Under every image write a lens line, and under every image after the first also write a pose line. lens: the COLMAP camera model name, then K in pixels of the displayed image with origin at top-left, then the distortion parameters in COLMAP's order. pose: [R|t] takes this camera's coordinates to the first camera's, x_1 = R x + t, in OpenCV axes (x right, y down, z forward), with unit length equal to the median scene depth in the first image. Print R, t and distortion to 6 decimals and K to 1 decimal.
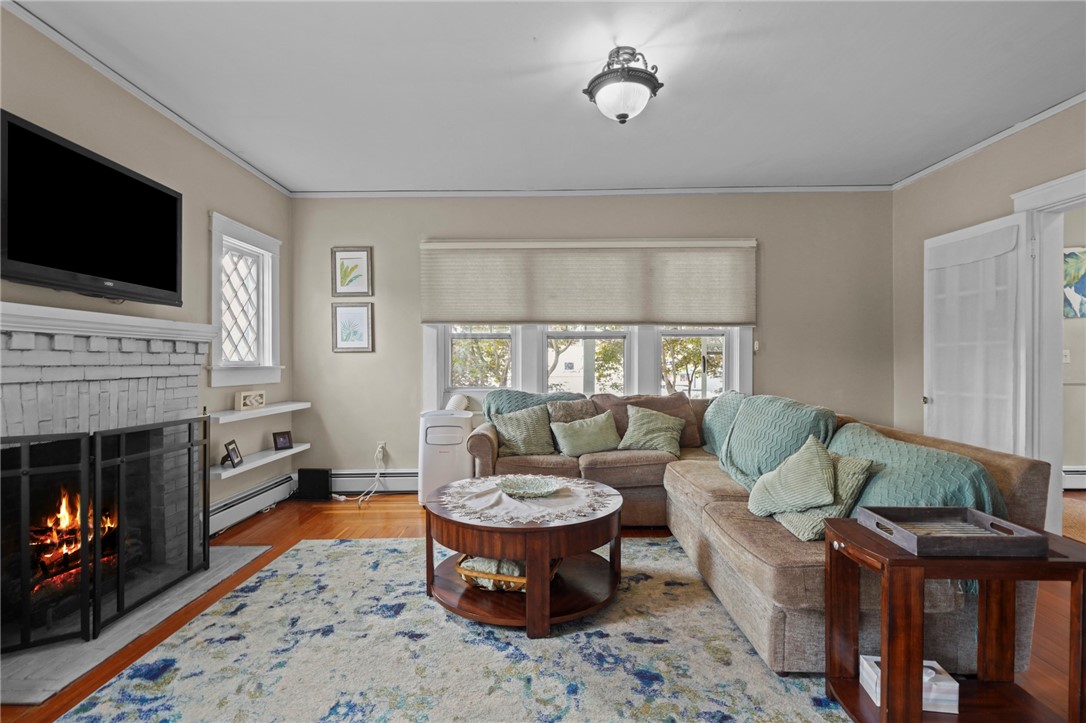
lens RADIAL K [[508.8, 0, 532.0], [0, 508.8, 359.6], [0, 0, 1]] dist [-0.001103, 0.000371]
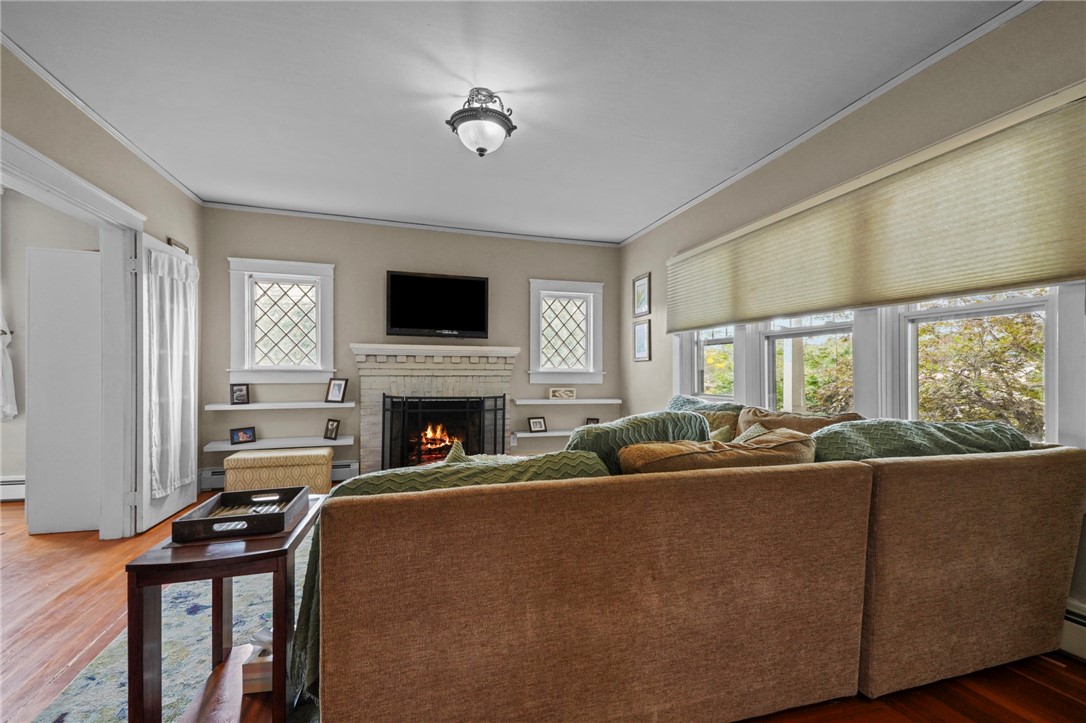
lens RADIAL K [[478.7, 0, 517.6], [0, 478.7, 374.5], [0, 0, 1]] dist [0.000099, 0.000100]
pose [[0.263723, 0.002459, -0.964595, 0.810746], [-0.001365, 0.999997, 0.002176, 0.018851], [0.964598, 0.000743, 0.263725, 0.483962]]
